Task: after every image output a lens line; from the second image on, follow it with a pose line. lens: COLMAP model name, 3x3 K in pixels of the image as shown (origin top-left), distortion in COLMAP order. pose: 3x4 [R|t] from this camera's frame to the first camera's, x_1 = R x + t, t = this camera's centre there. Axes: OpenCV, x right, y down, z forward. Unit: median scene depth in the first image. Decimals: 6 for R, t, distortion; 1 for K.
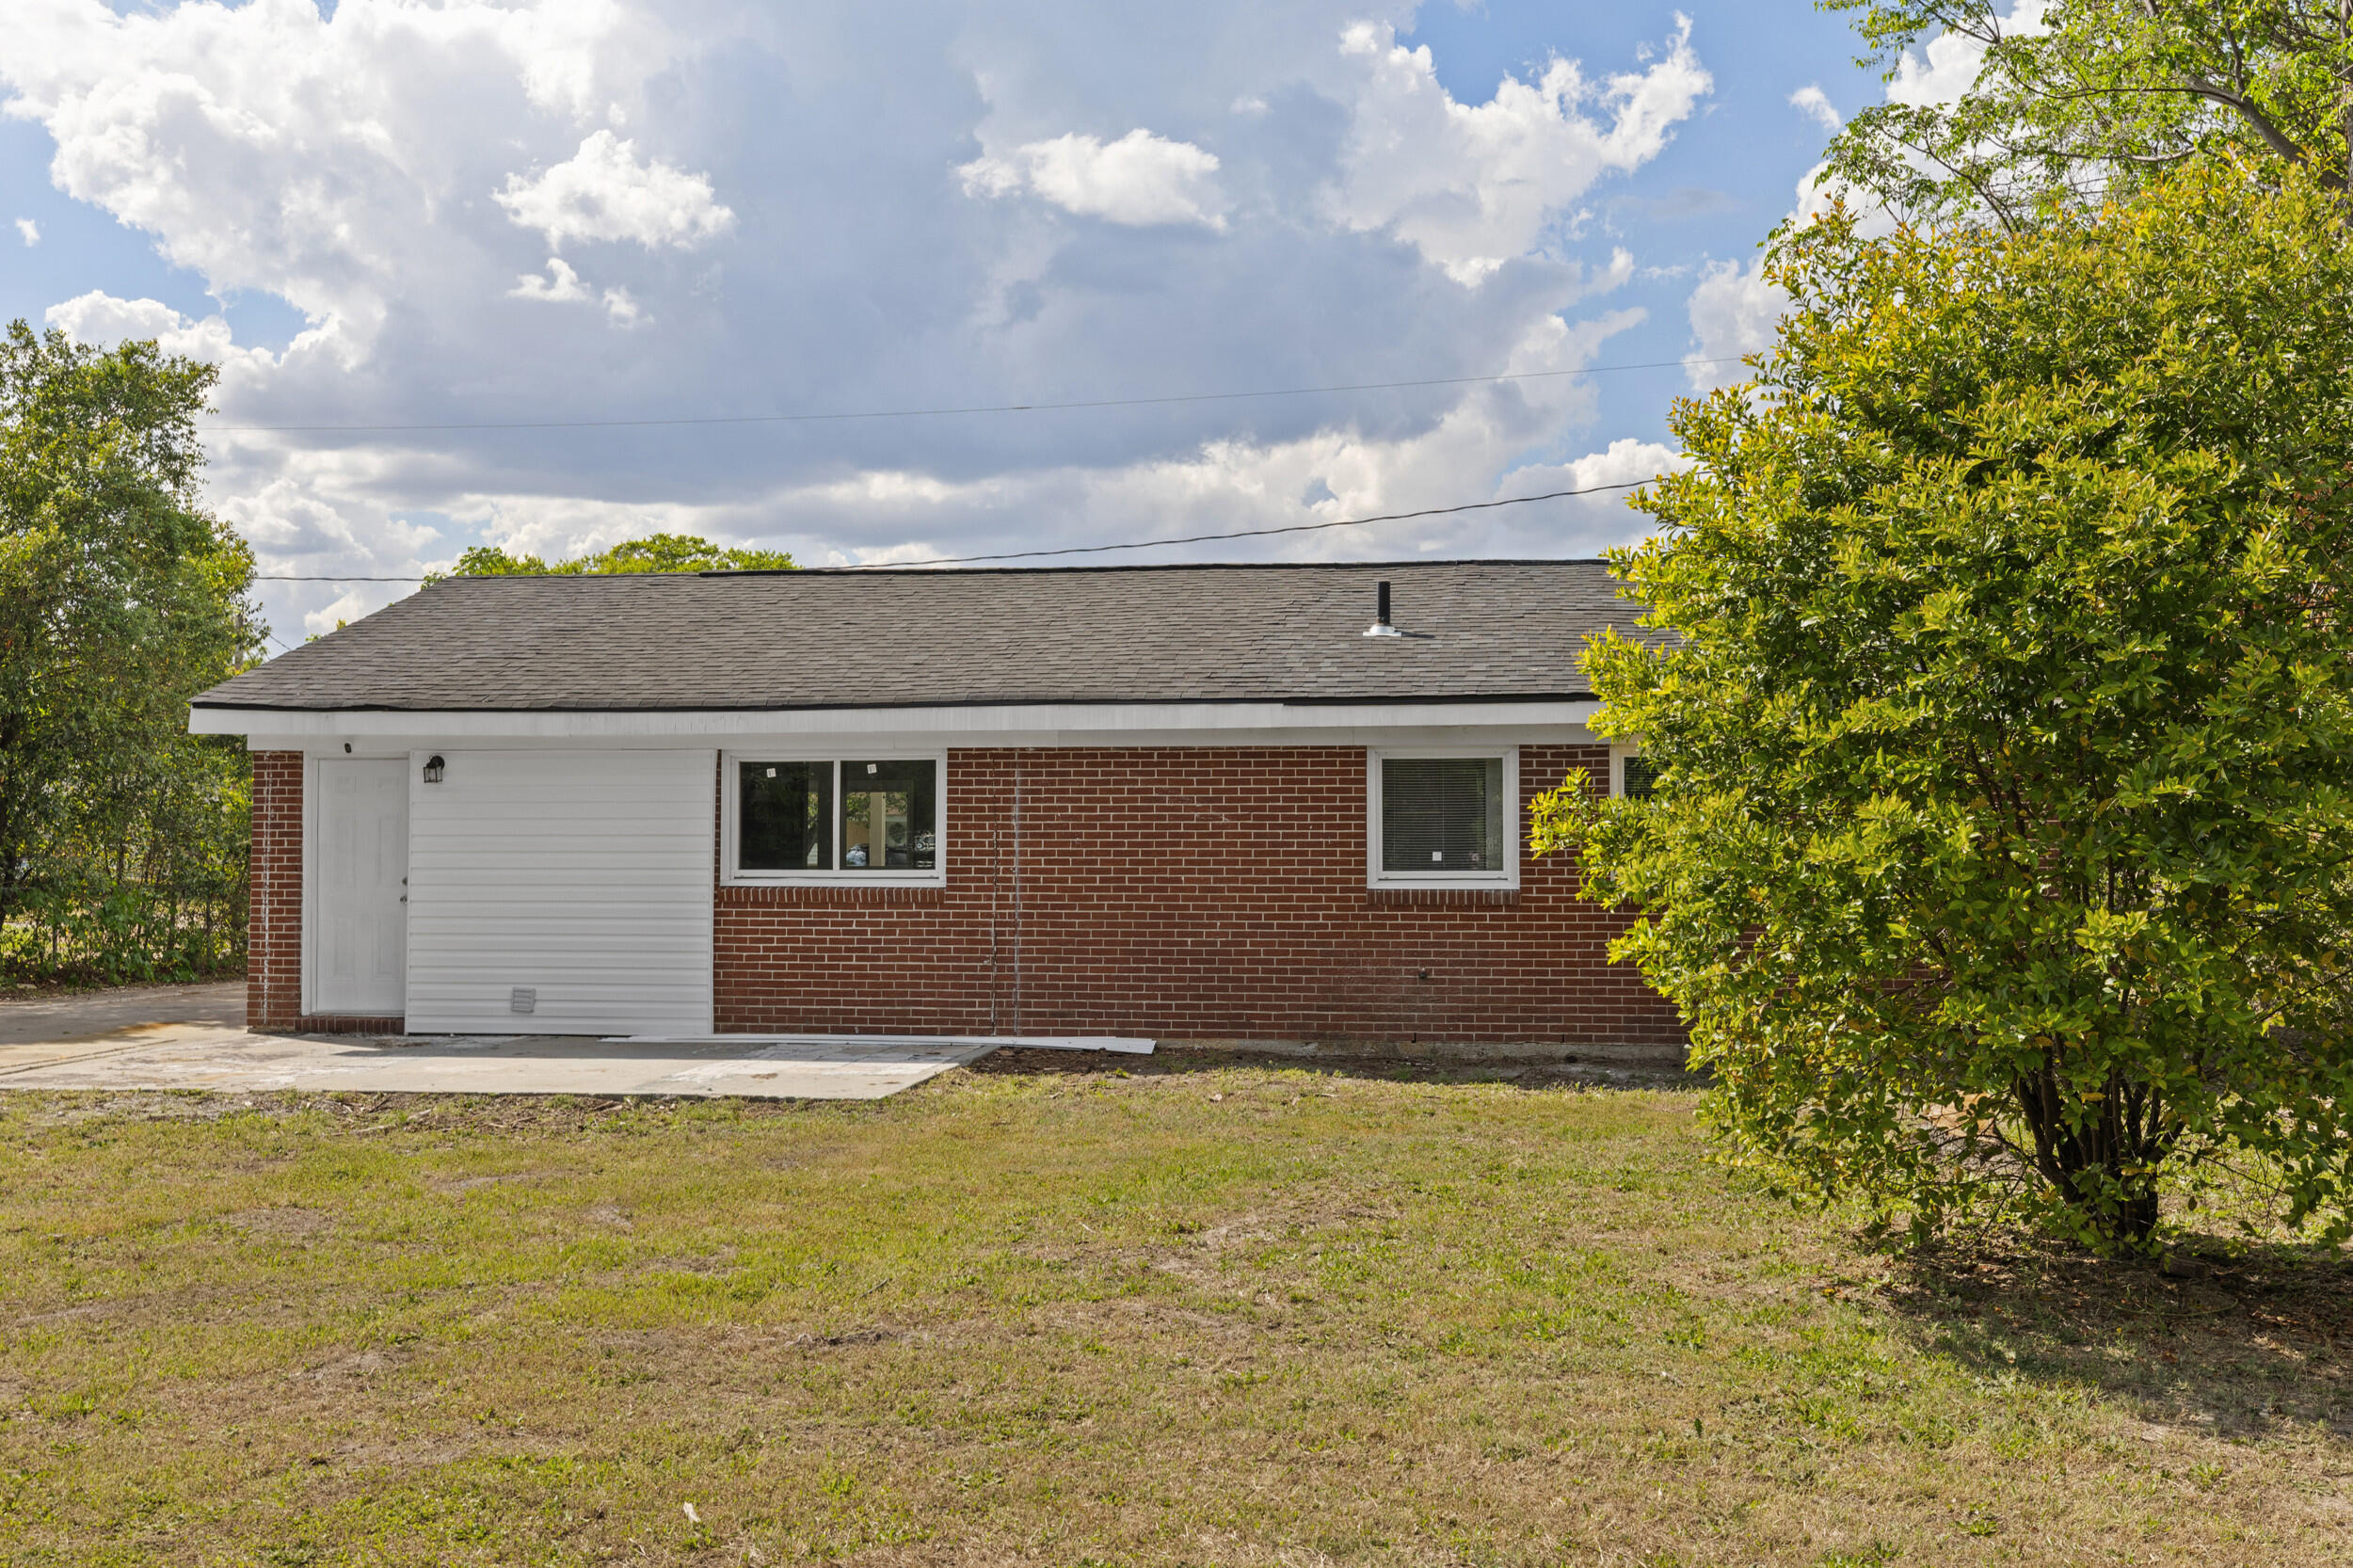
lens RADIAL K [[2279.6, 0, 1162.3], [0, 2279.6, 780.0], [0, 0, 1]] dist [-0.000229, 0.009401]
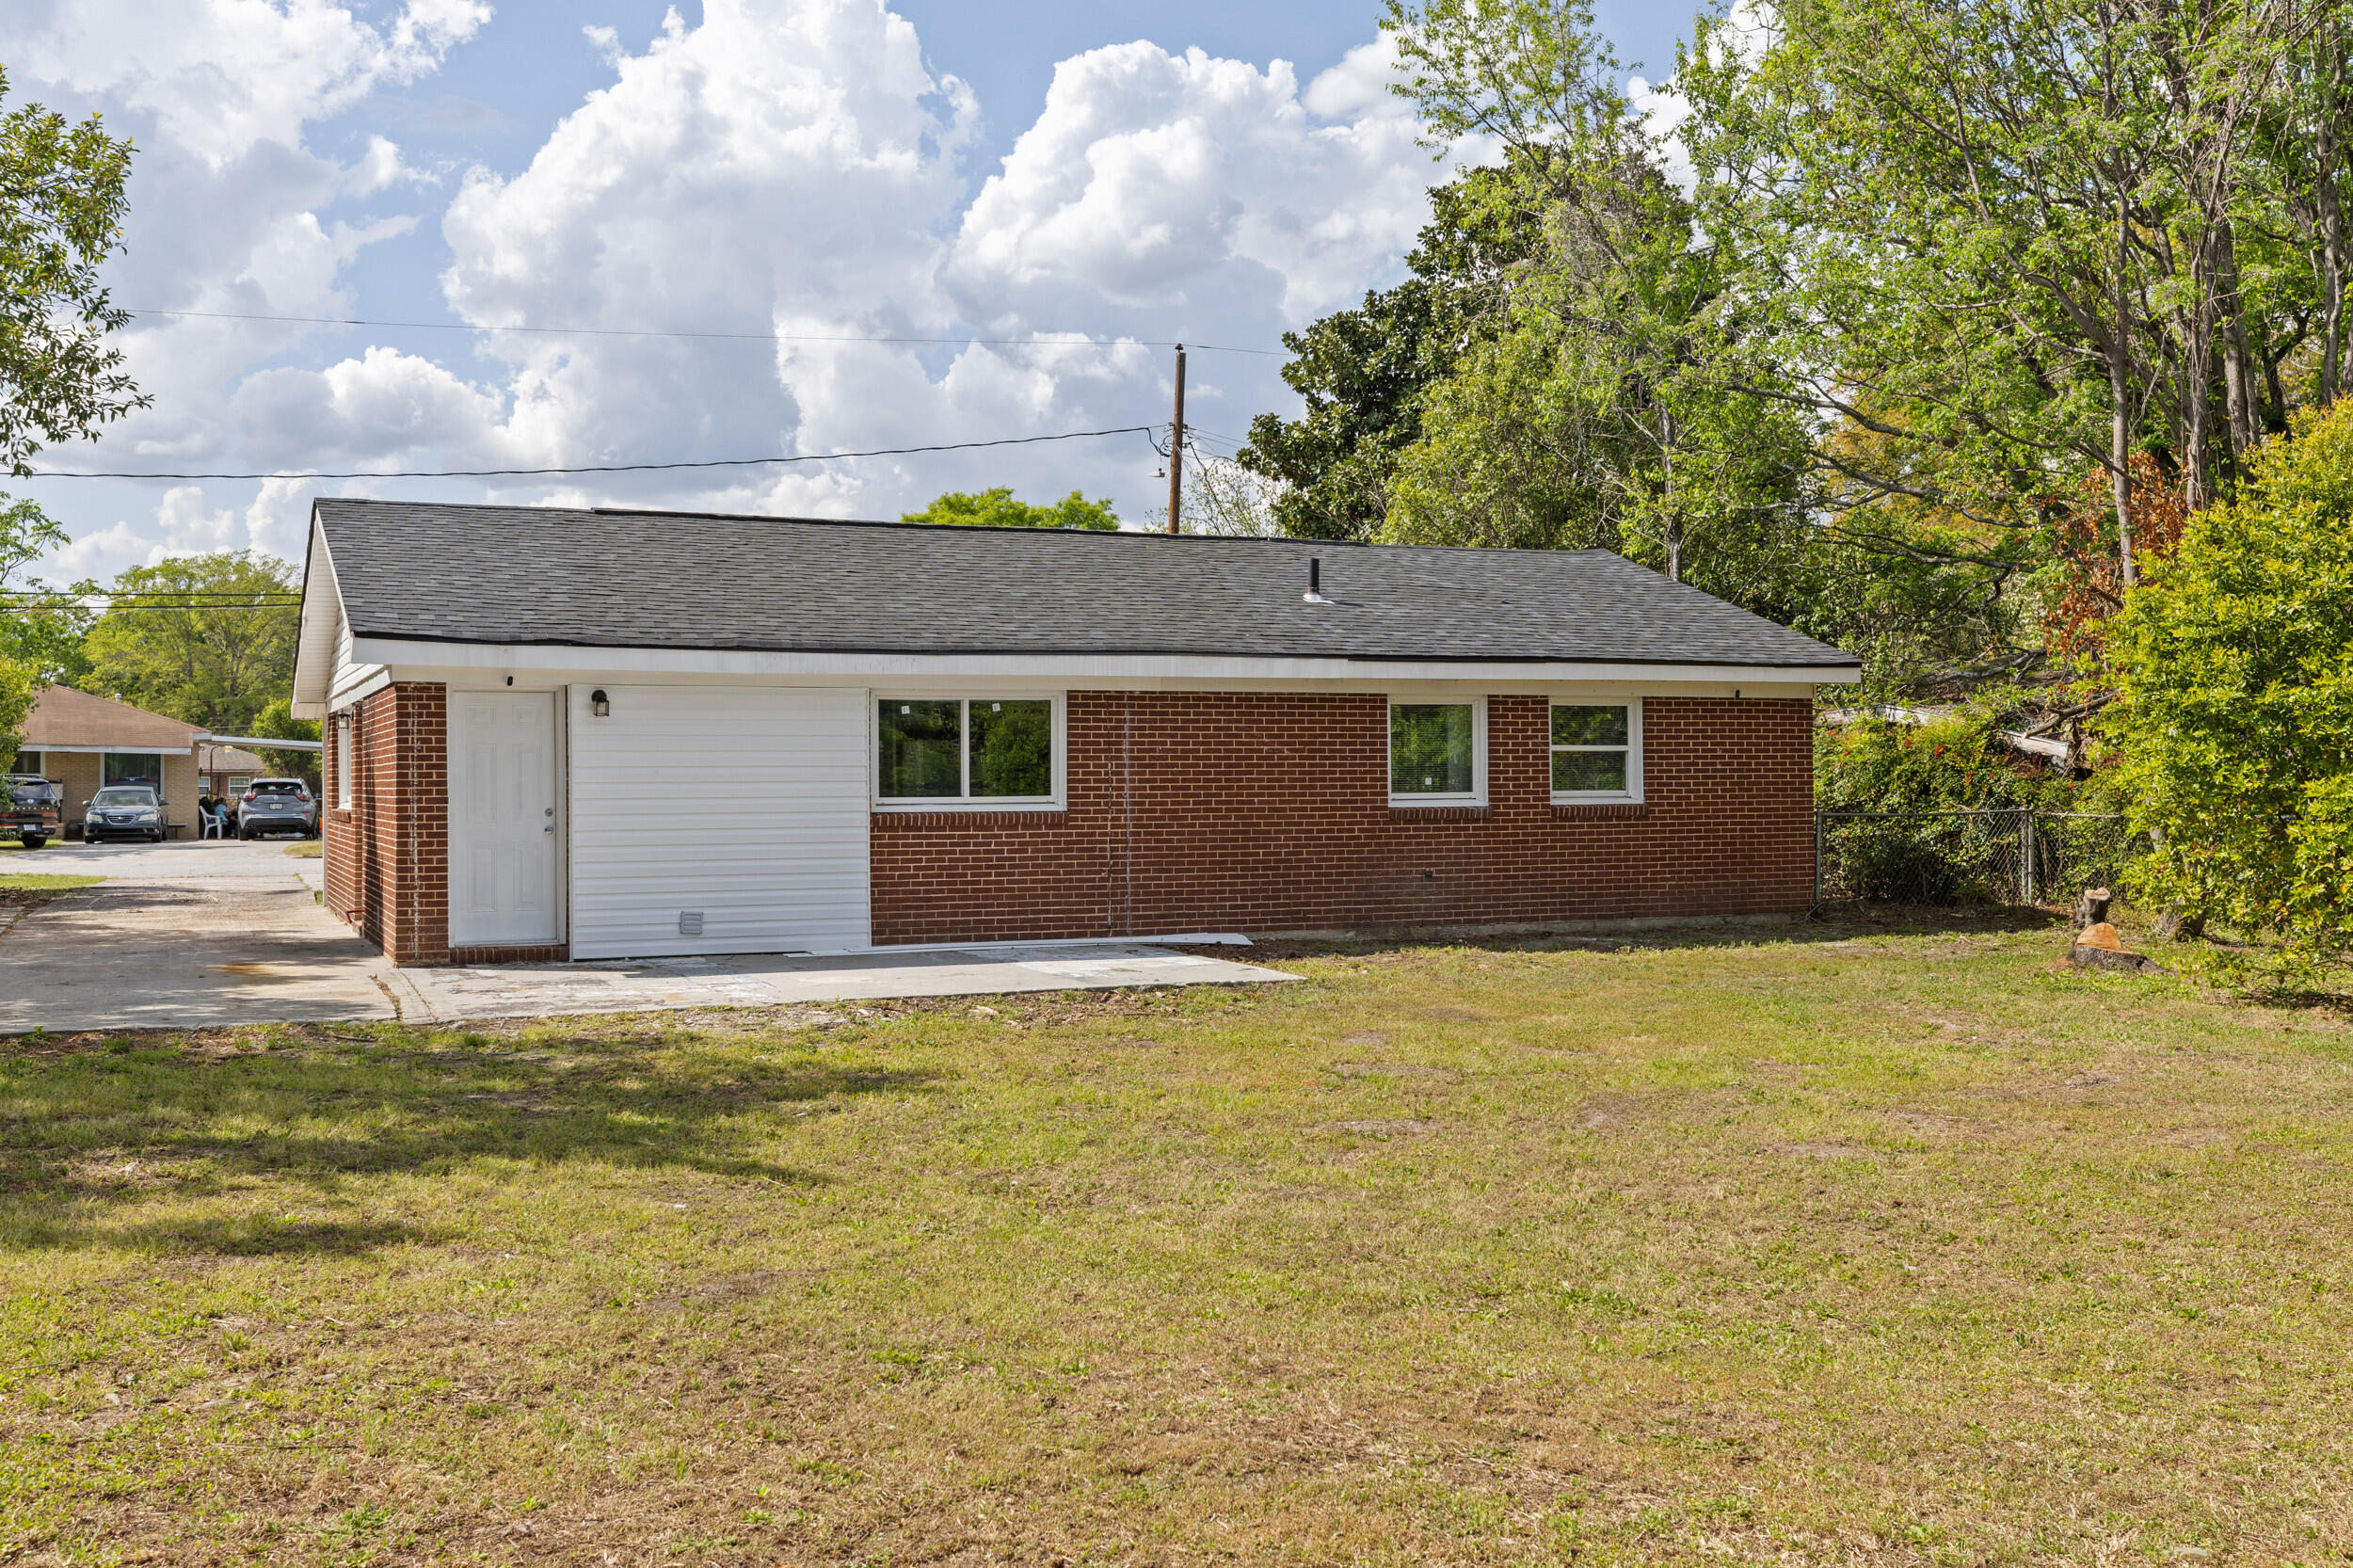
lens RADIAL K [[2279.6, 0, 1162.3], [0, 2279.6, 780.0], [0, 0, 1]] dist [-0.000229, 0.009401]
pose [[0.857918, -0.005990, 0.513751, -0.641879], [-0.010578, 0.999514, 0.029318, -0.002891], [-0.513677, -0.030586, 0.857438, -0.015180]]
